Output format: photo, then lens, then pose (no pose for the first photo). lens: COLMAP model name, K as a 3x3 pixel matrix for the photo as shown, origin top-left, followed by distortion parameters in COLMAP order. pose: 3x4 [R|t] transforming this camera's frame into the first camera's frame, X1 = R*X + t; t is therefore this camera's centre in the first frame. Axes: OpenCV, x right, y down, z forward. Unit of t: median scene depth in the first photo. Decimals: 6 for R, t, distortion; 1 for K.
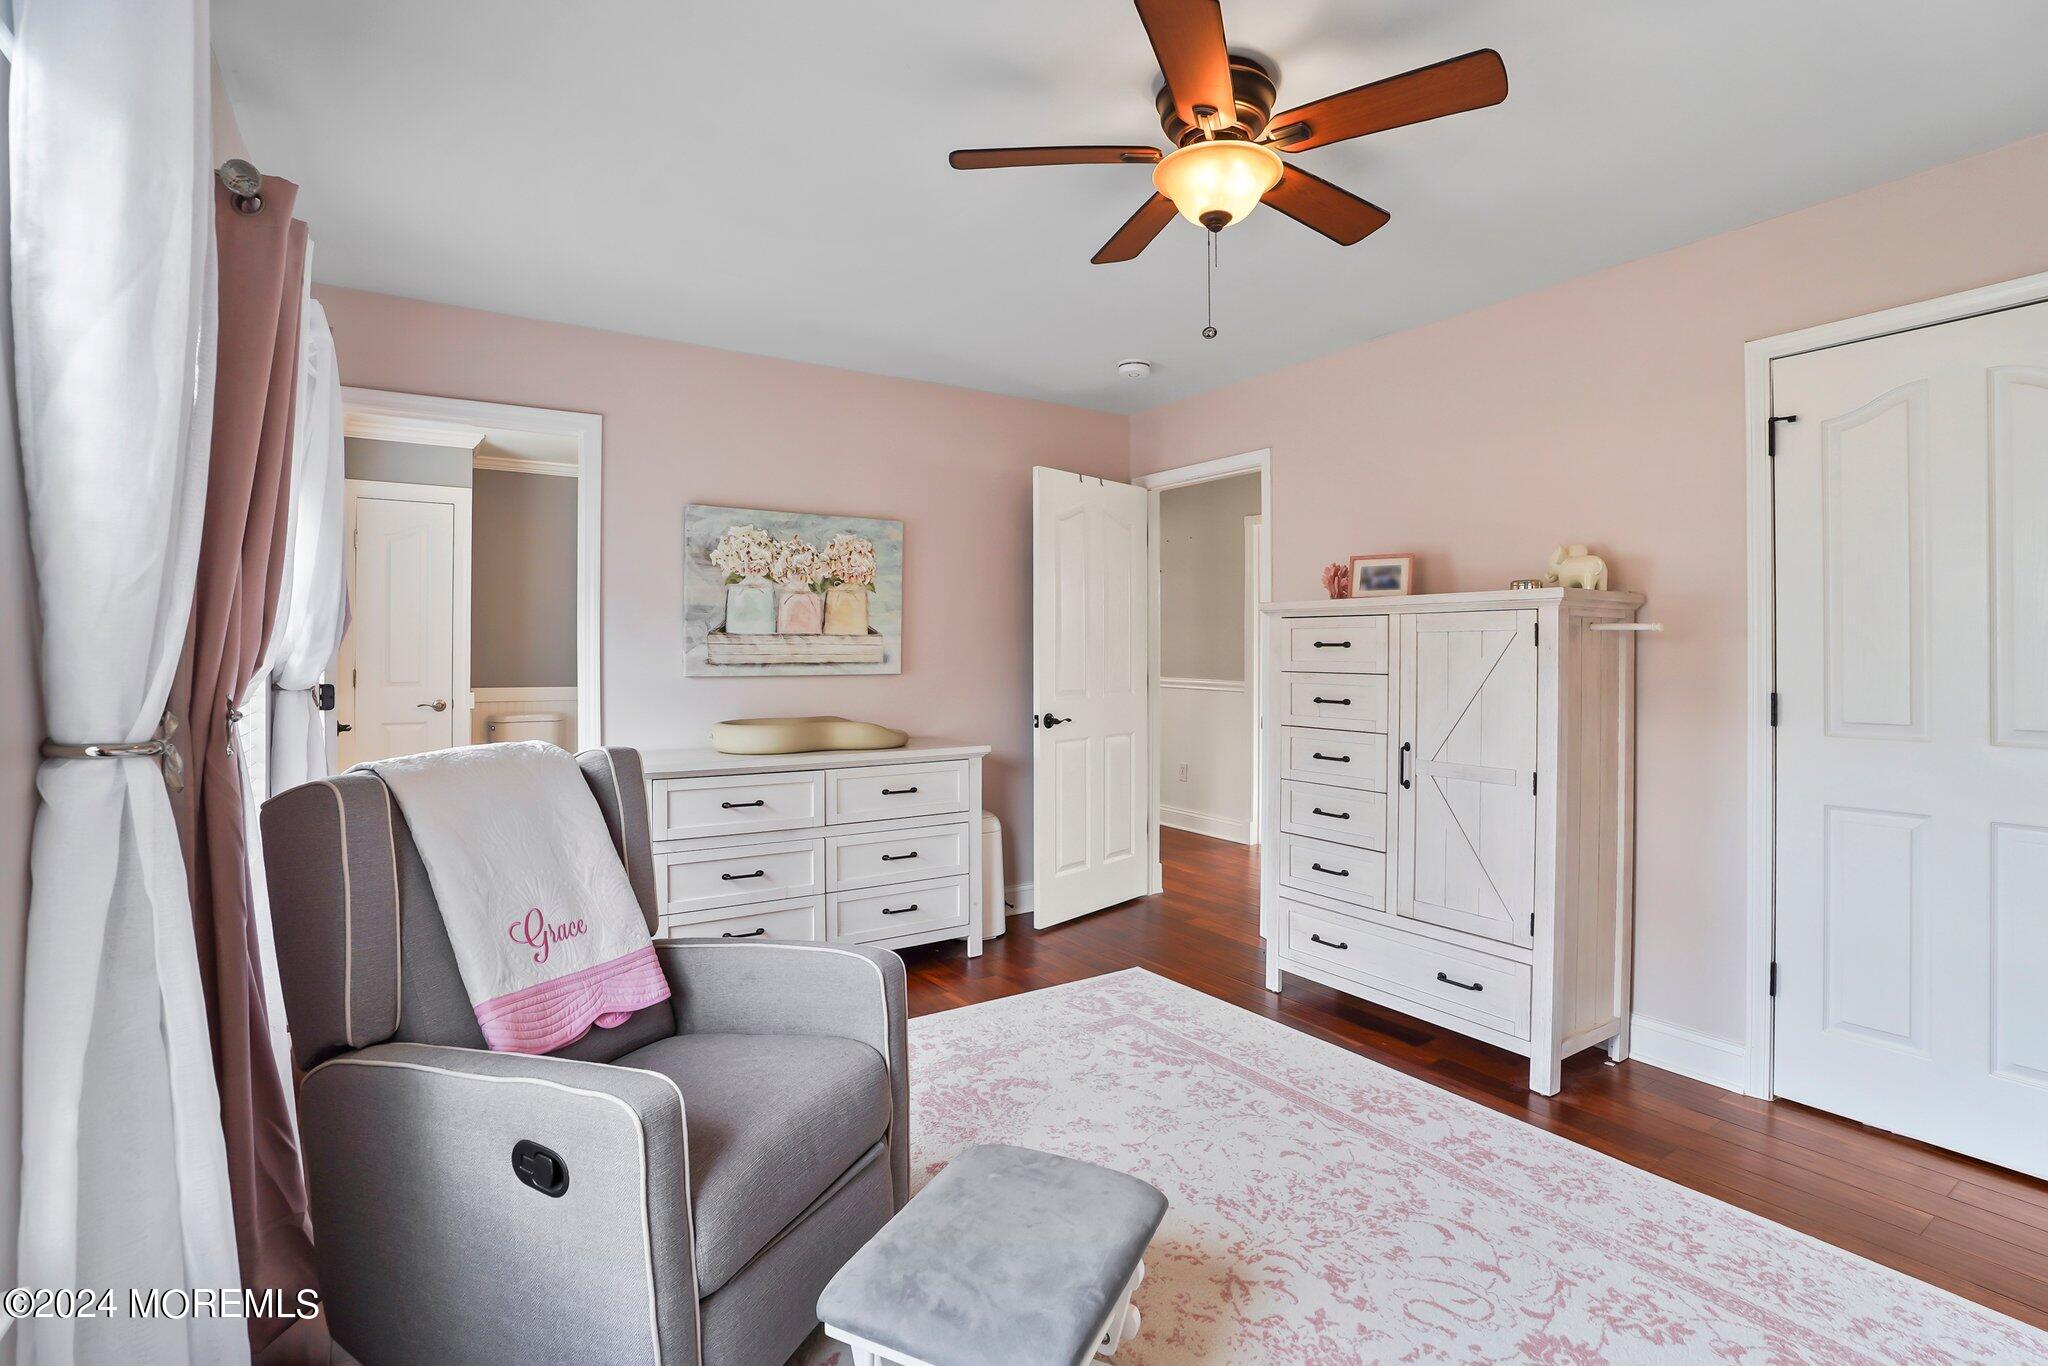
lens RADIAL K [[951.0, 0, 1025.1], [0, 951.0, 694.9], [0, 0, 1]] dist [-0.055303, 0.021705]
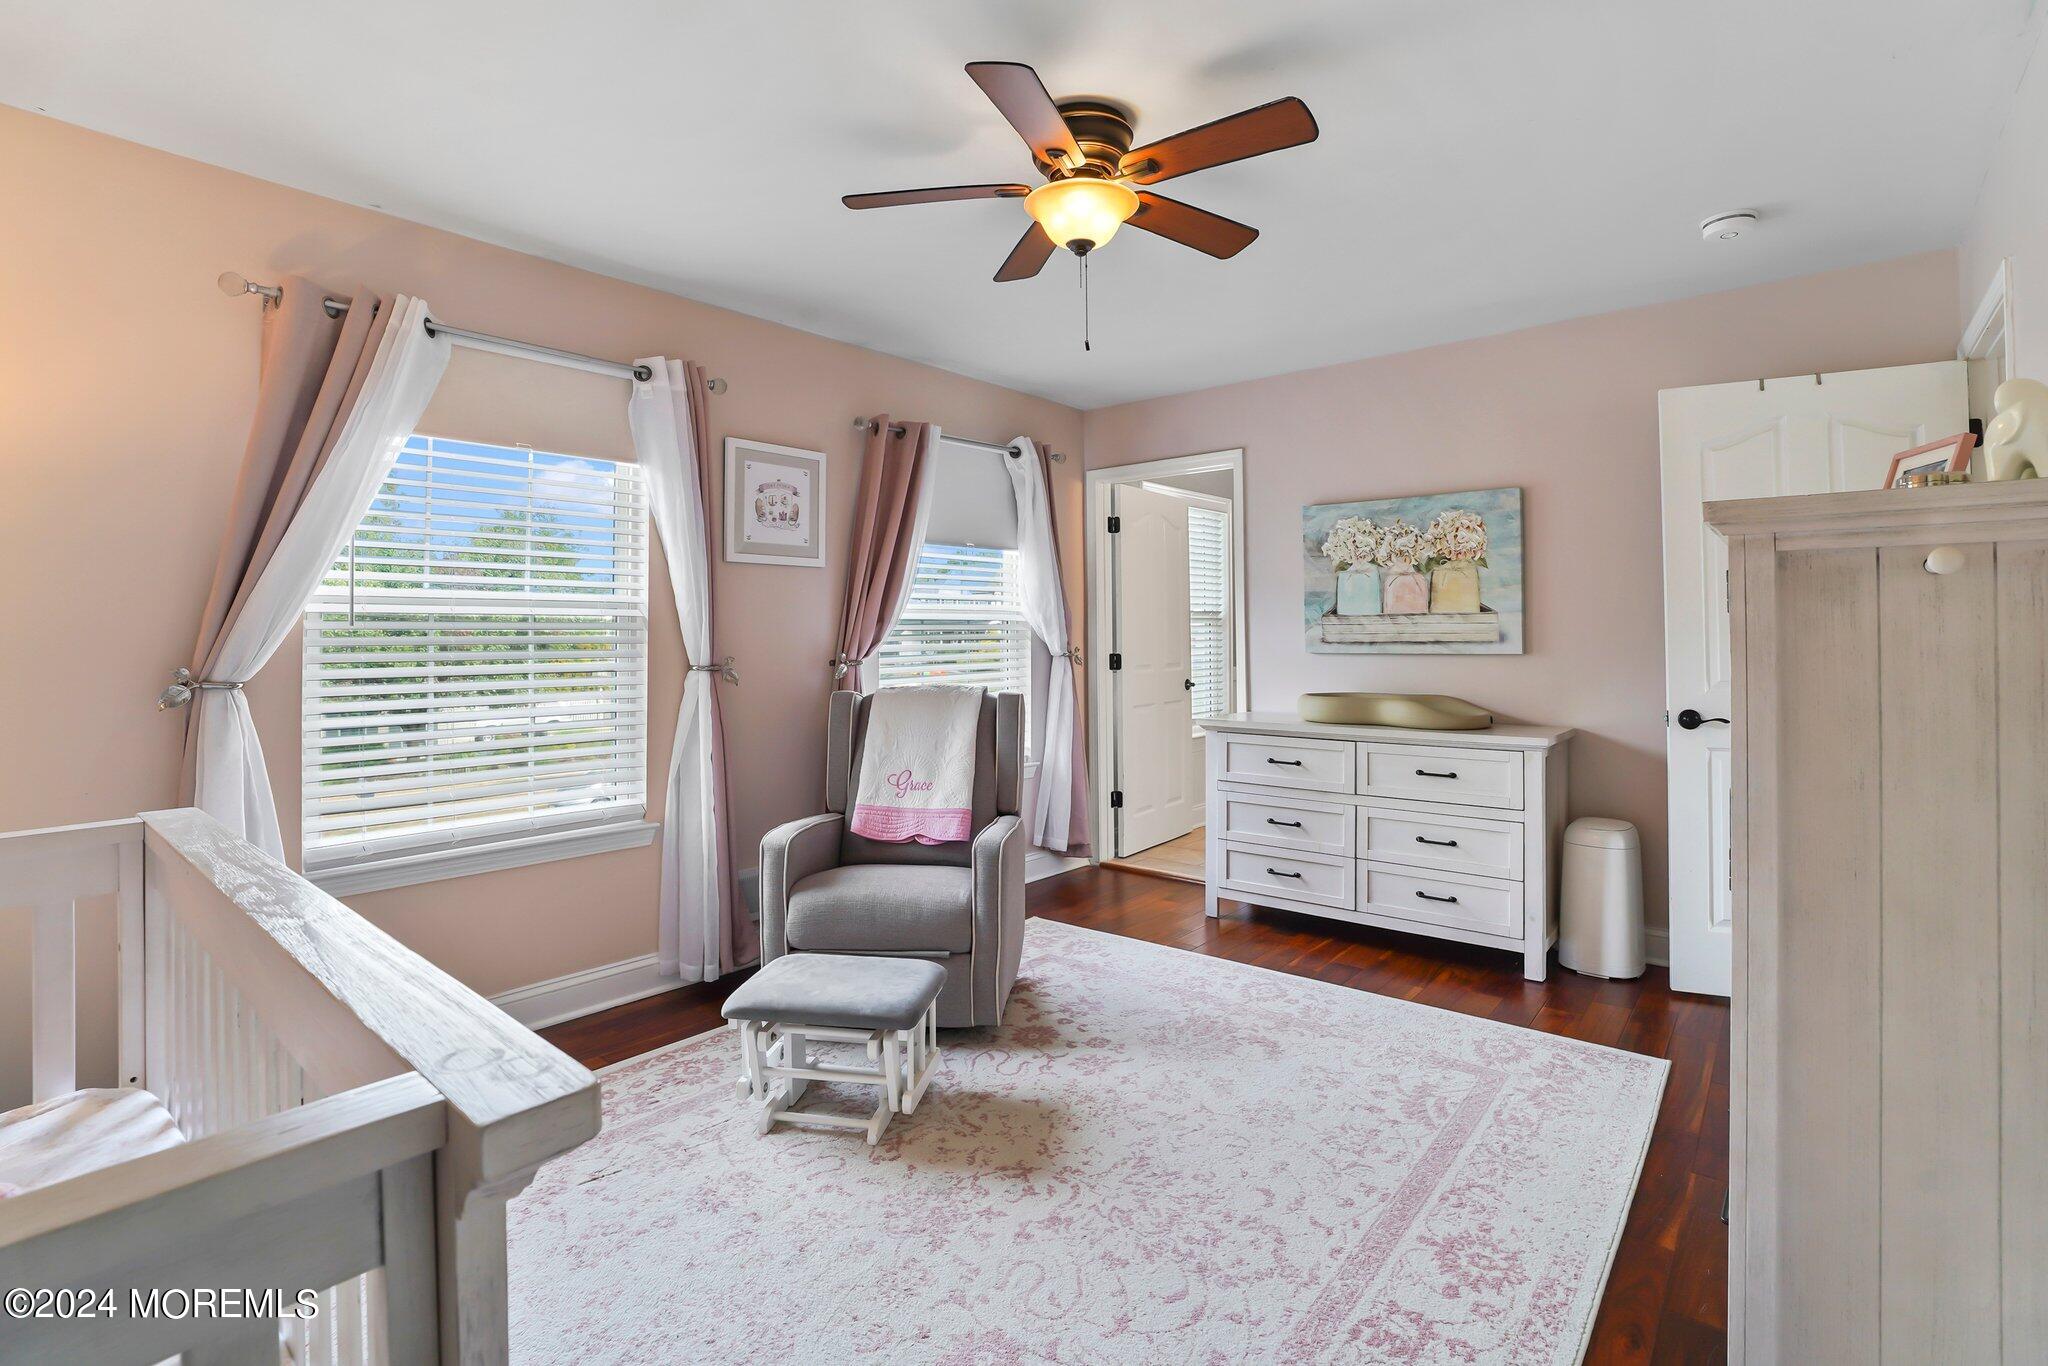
lens RADIAL K [[936.7, 0, 1024.5], [0, 936.7, 677.4], [0, 0, 1]] dist [-0.053606, 0.019560]
pose [[0.291681, 0.040032, -0.955678, 0.649488], [-0.034294, 0.998919, 0.031377, -0.013013], [0.955901, 0.023622, 0.292738, 0.321266]]
